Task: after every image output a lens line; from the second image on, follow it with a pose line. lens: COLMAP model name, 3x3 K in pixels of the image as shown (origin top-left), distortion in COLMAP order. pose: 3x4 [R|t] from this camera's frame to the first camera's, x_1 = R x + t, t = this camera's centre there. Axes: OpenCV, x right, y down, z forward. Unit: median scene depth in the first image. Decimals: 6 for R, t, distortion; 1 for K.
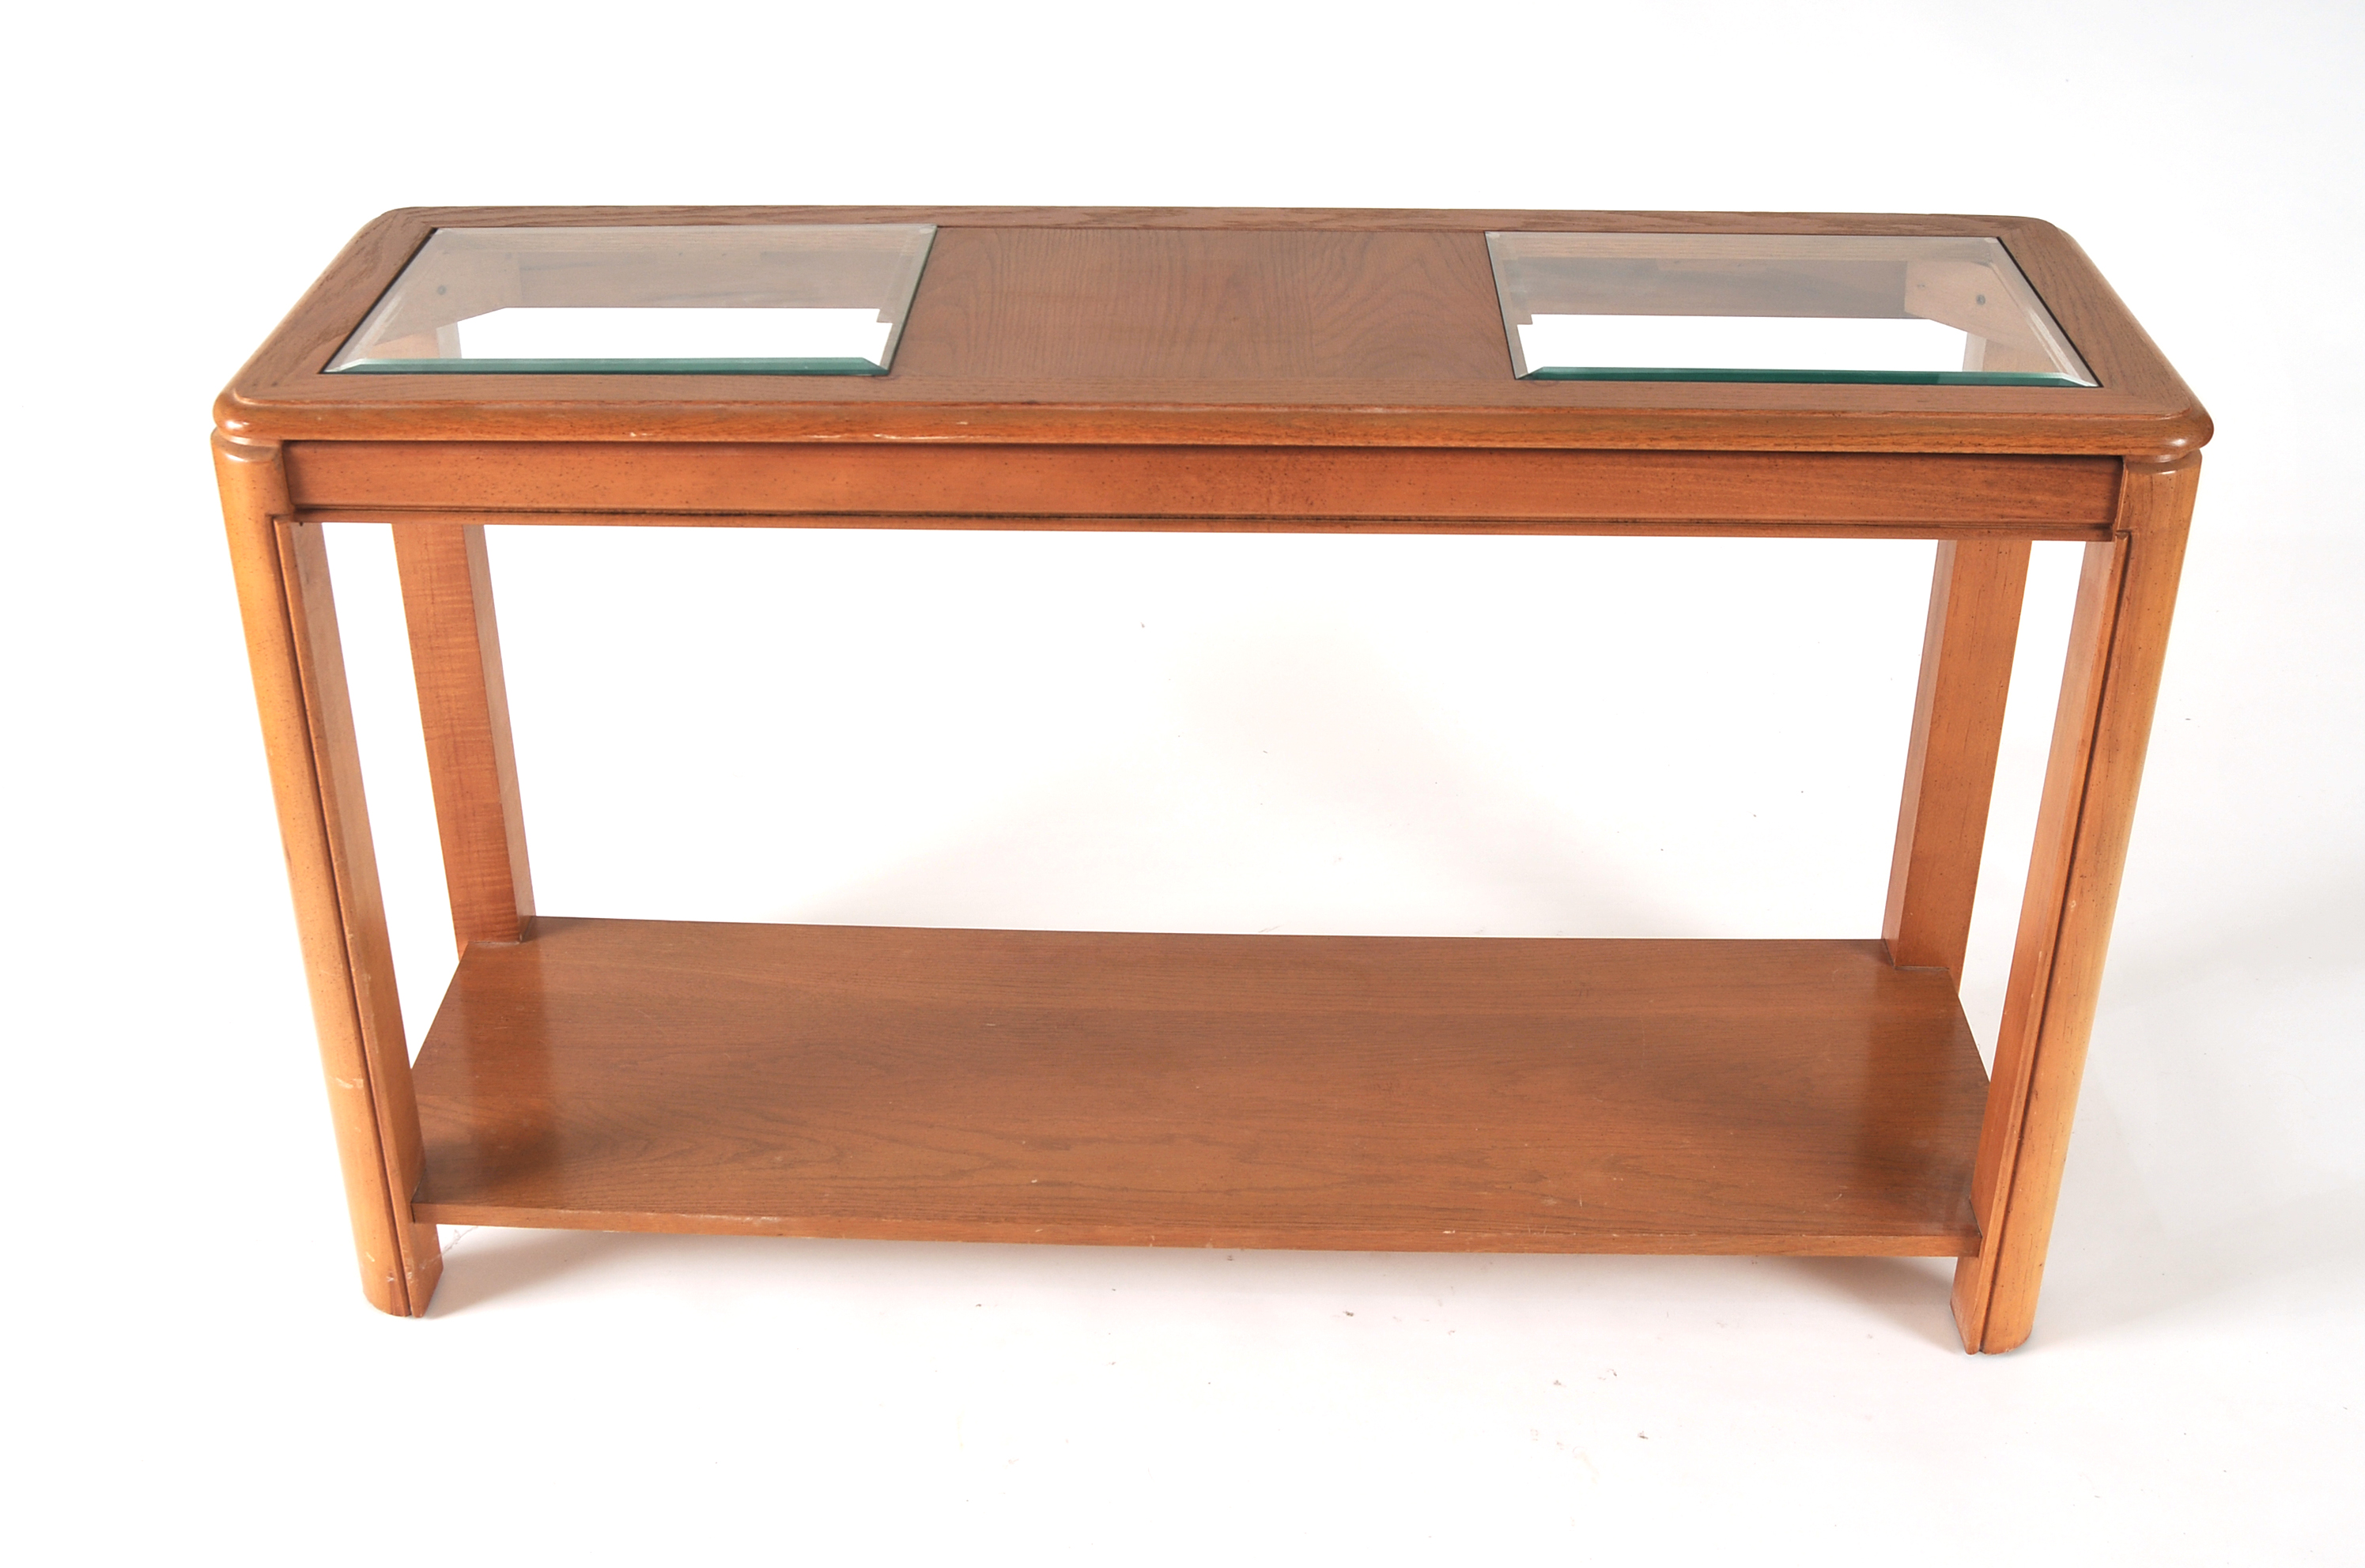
lens RADIAL K [[2782.6, 0, 1182.5], [0, 2782.6, 784.0], [0, 0, 1]] dist [0.000599, 0.002557]
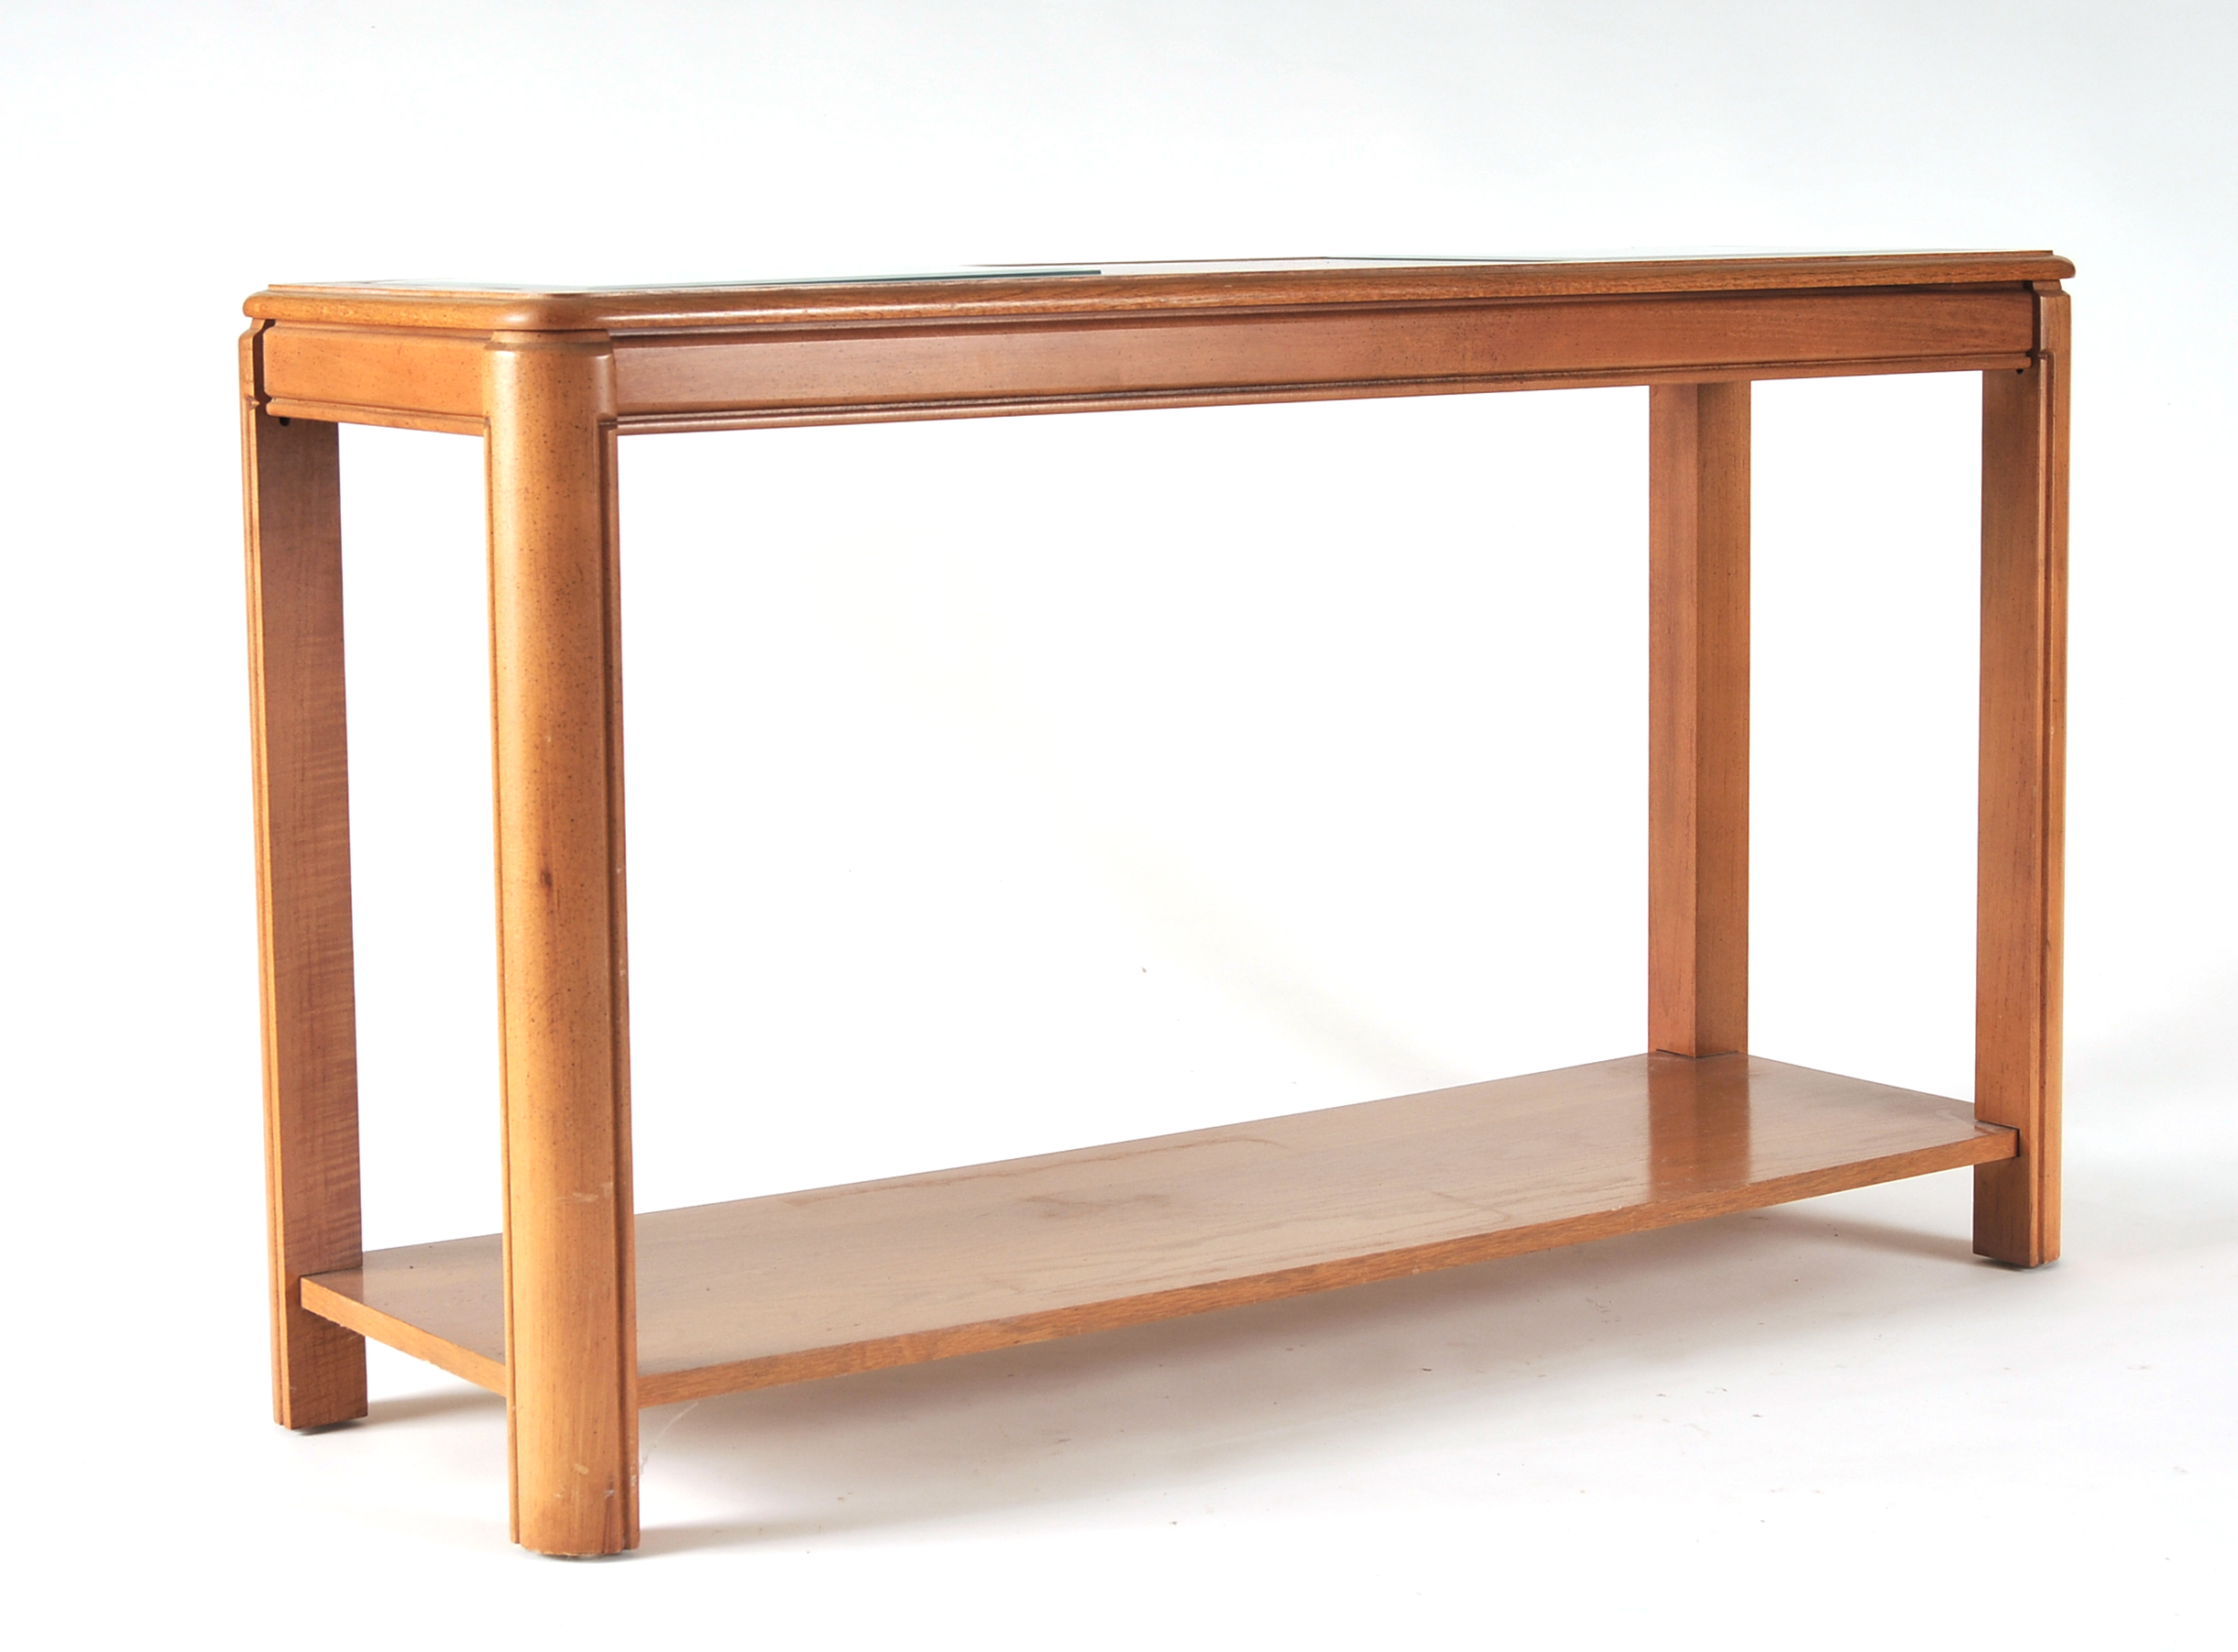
lens RADIAL K [[4729.3, 0, 1119.0], [0, 4729.3, 826.0], [0, 0, 1]] dist [-0.043023, -0.129703]
pose [[0.793773, -0.086194, 0.602075, -1.015287], [0.311734, 0.907653, -0.281048, 0.453051], [-0.522250, 0.410776, 0.747340, -0.153405]]
